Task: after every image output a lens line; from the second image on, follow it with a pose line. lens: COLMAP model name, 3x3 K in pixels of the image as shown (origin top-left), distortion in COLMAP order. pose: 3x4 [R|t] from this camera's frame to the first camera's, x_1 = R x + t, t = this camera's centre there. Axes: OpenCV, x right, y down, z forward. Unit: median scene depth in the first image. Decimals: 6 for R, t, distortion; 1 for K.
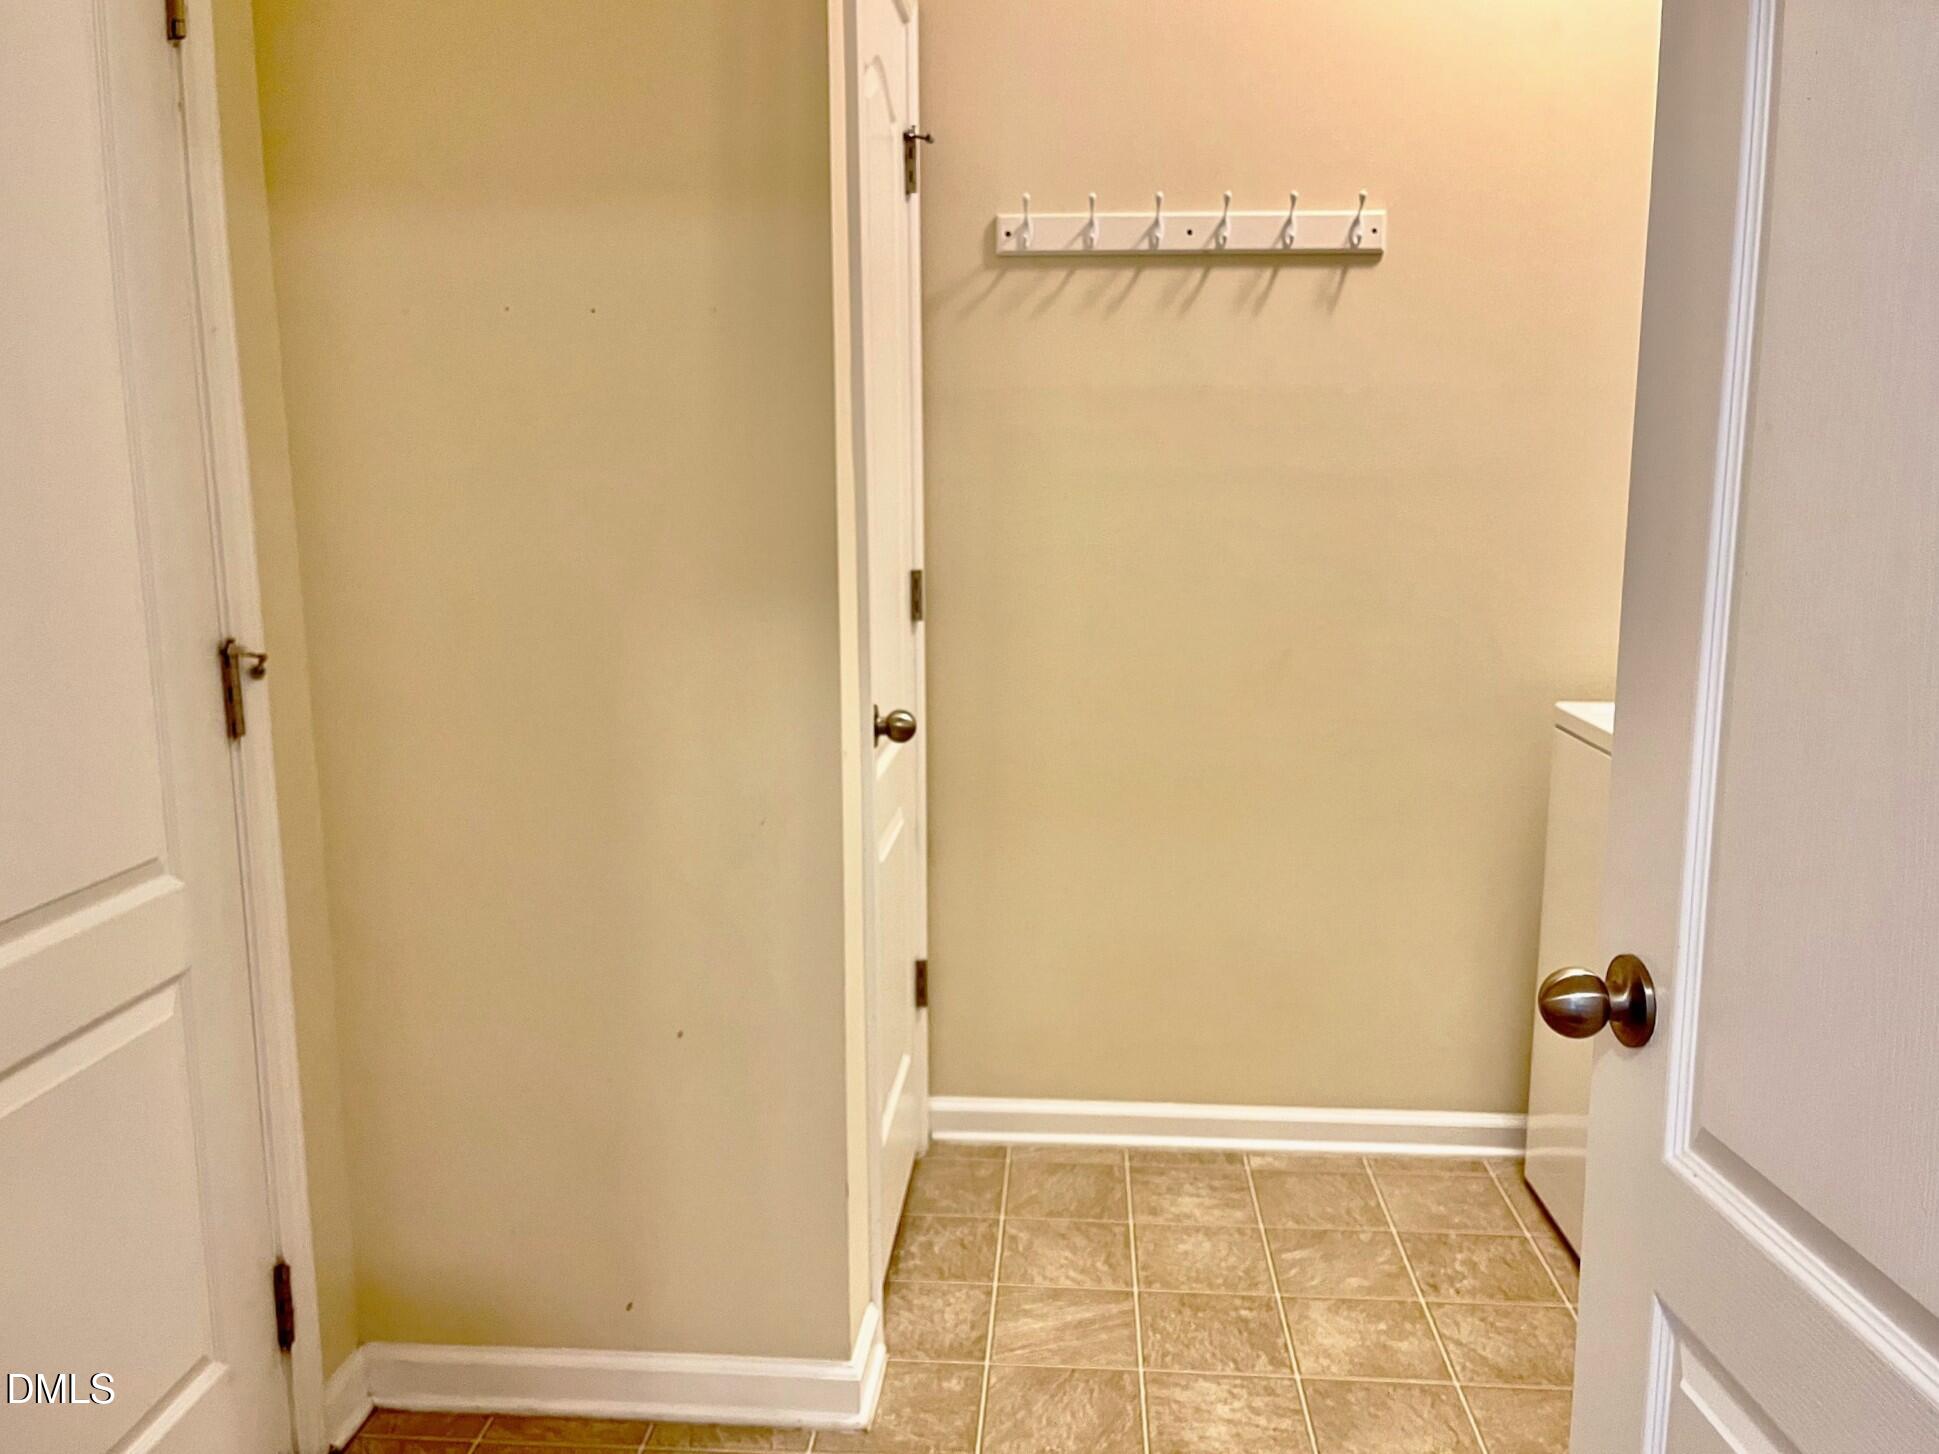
lens RADIAL K [[1545.2, 0, 970.4], [0, 1545.2, 733.6], [0, 0, 1]] dist [0.014542, -0.002565]
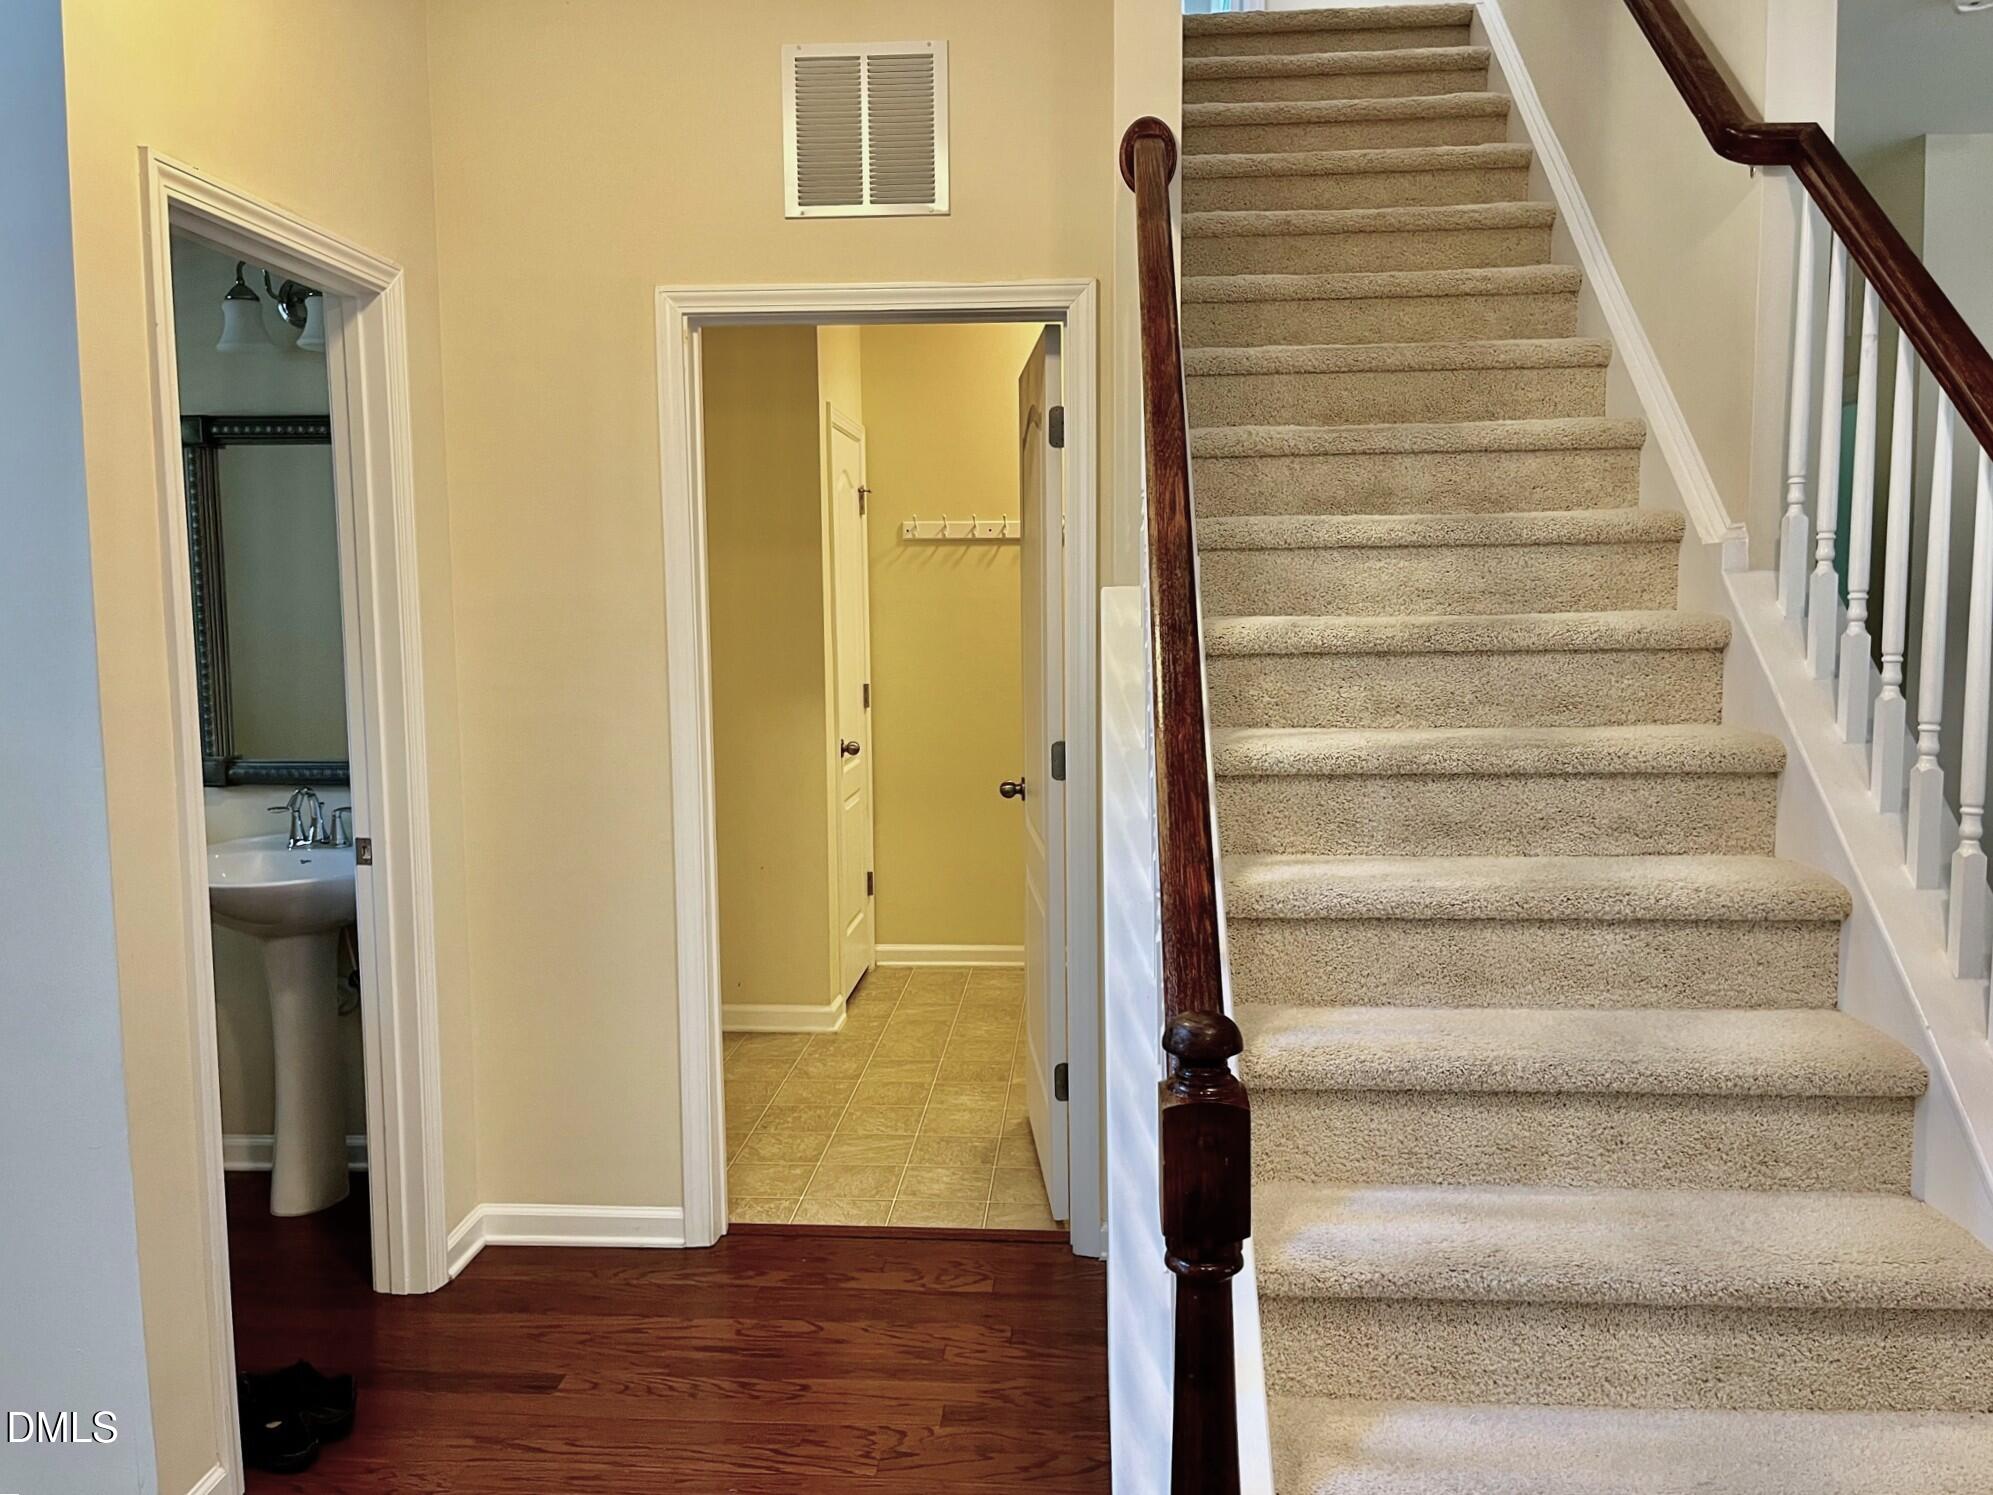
lens RADIAL K [[1588.2, 0, 997.2], [0, 1588.2, 745.0], [0, 0, 1]] dist [0.014542, -0.002565]
pose [[0.999985, -0.005470, 0.000936, 0.151193], [0.005525, 0.997105, -0.075841, 0.153291], [-0.000519, 0.075845, 0.997119, -1.245400]]
